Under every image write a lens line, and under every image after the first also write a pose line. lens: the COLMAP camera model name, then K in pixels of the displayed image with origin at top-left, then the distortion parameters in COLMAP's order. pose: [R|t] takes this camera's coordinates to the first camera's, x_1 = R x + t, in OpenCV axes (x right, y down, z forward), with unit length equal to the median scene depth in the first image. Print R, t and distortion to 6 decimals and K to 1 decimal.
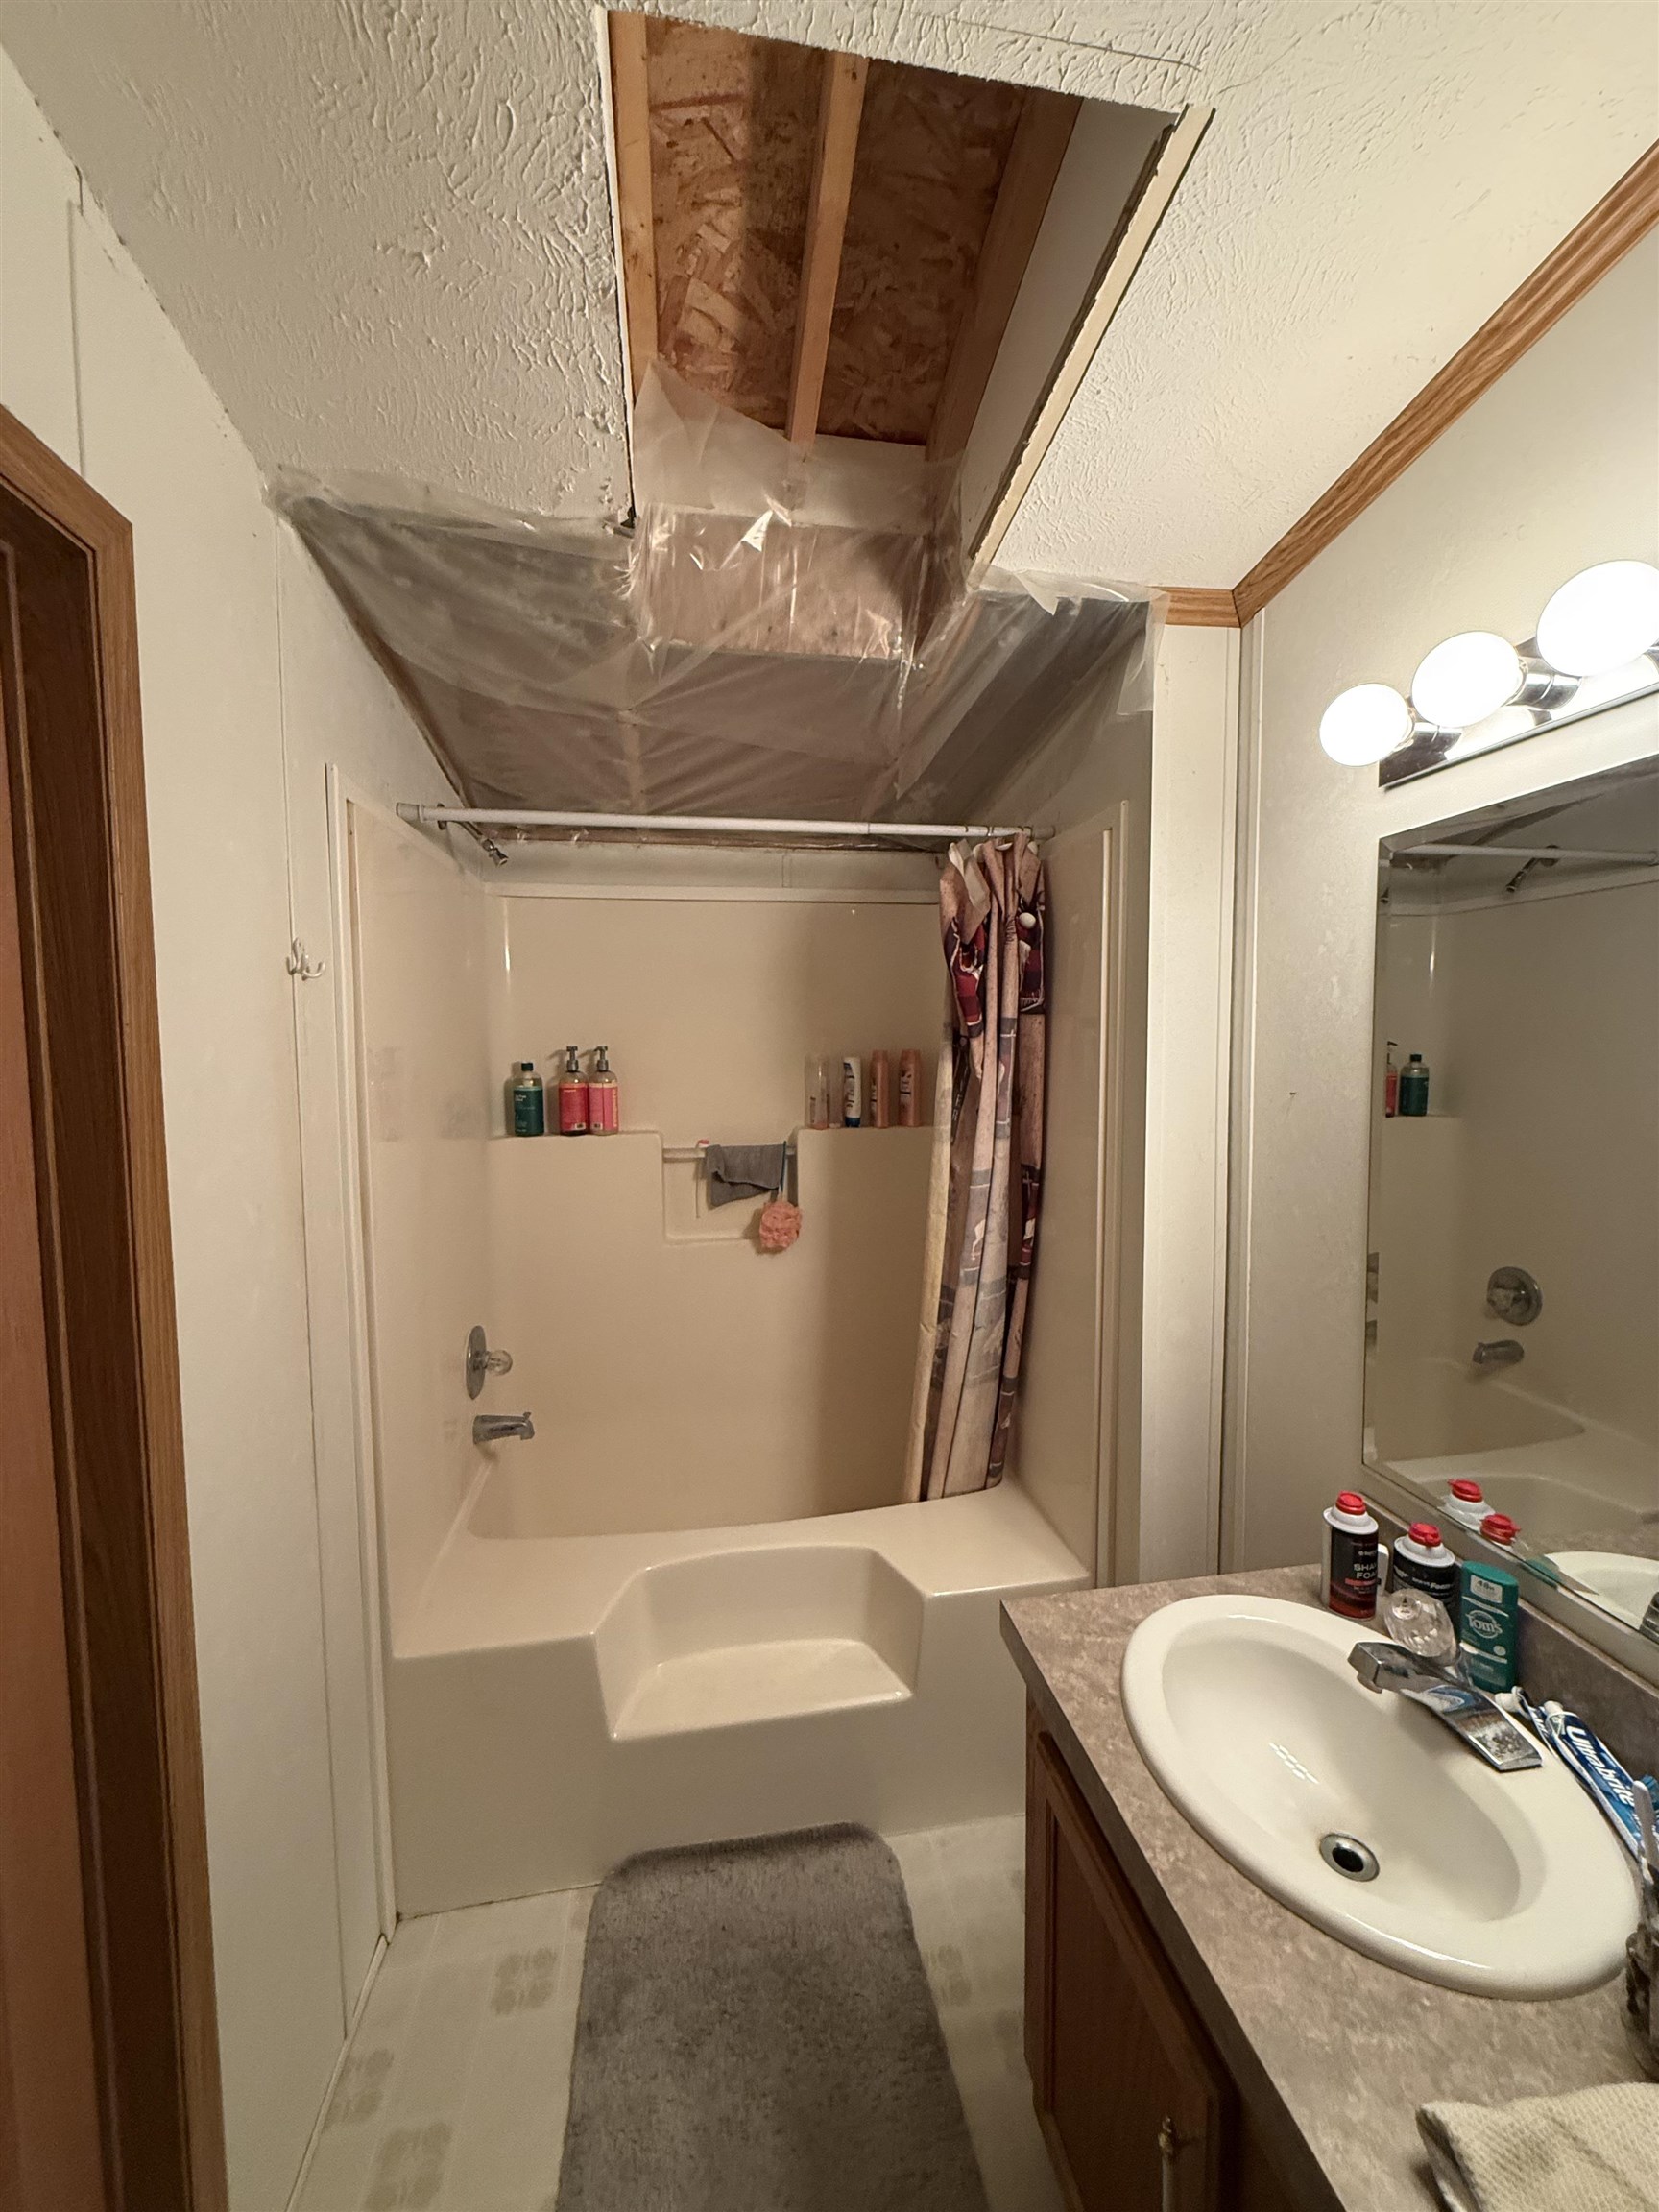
lens RADIAL K [[881.9, 0, 829.7], [0, 881.9, 1103.1], [0, 0, 1]] dist [0.000378, 0.000177]
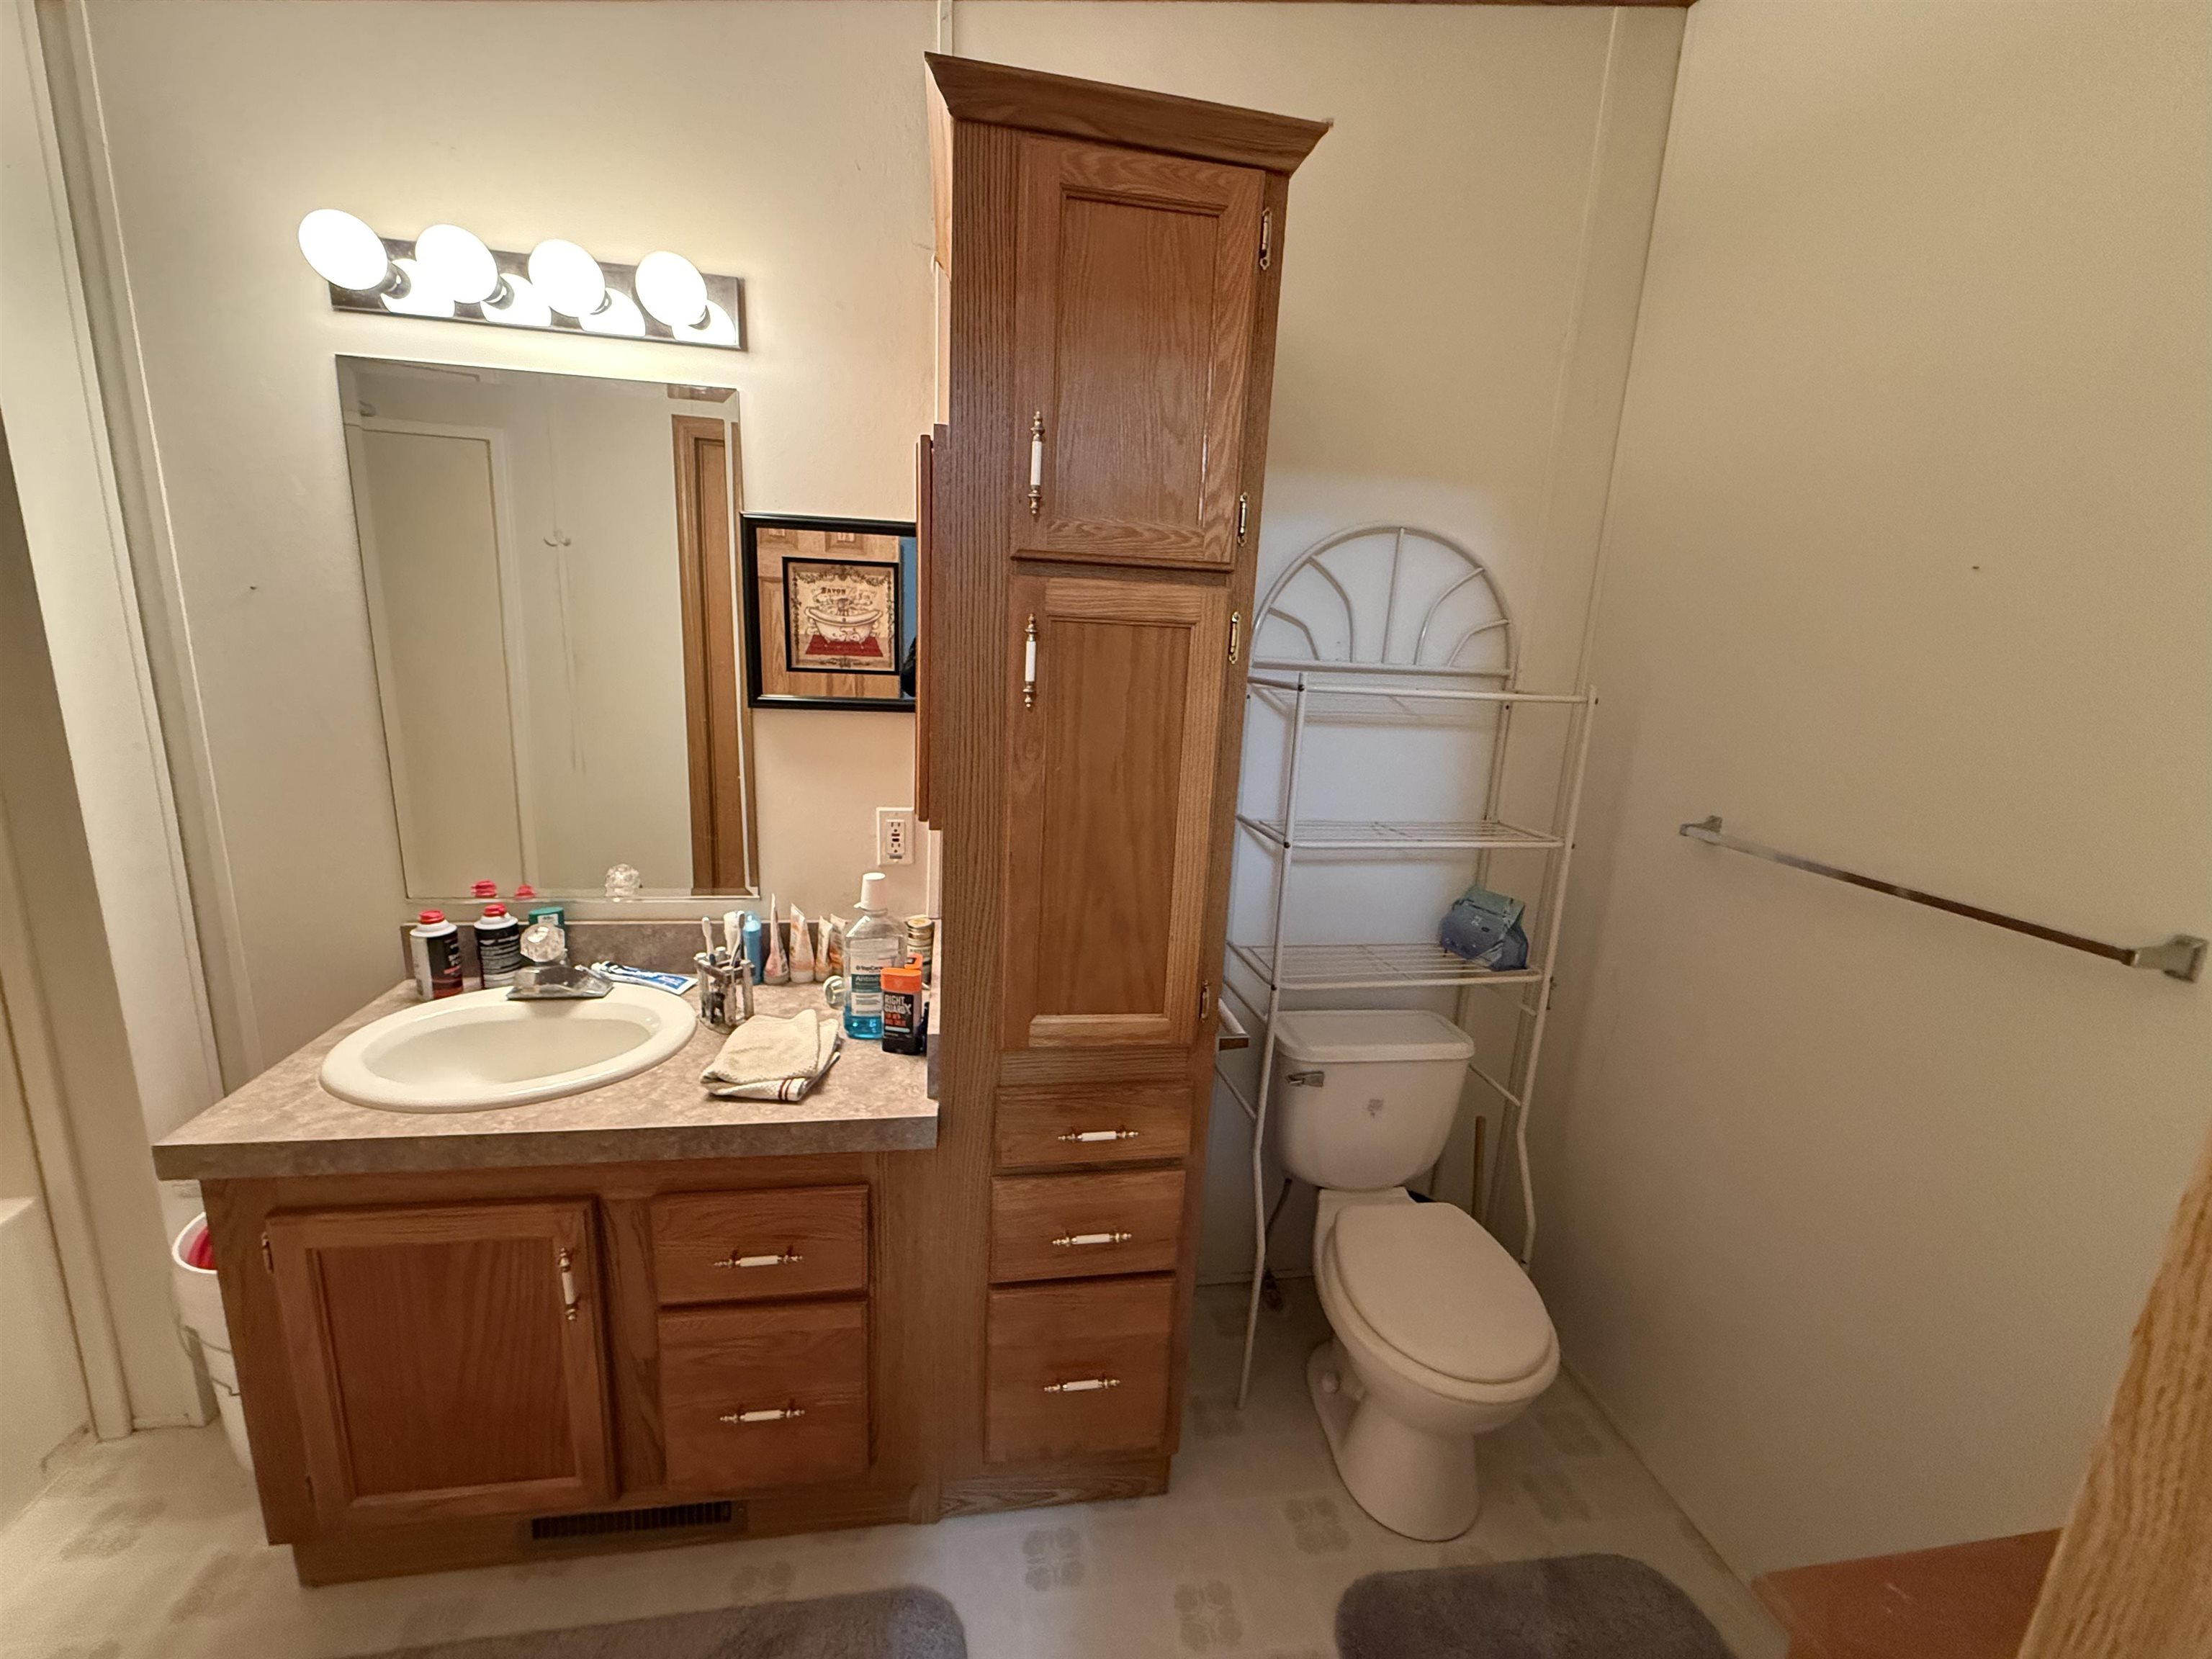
lens RADIAL K [[881.9, 0, 1100.4], [0, 881.9, 827.0], [0, 0, 1]] dist [0.000378, 0.000177]
pose [[-0.000777, -0.210400, 0.977615, -0.753104], [0.016775, 0.977475, 0.210383, 0.087211], [-0.999859, 0.016563, 0.002770, 0.028894]]
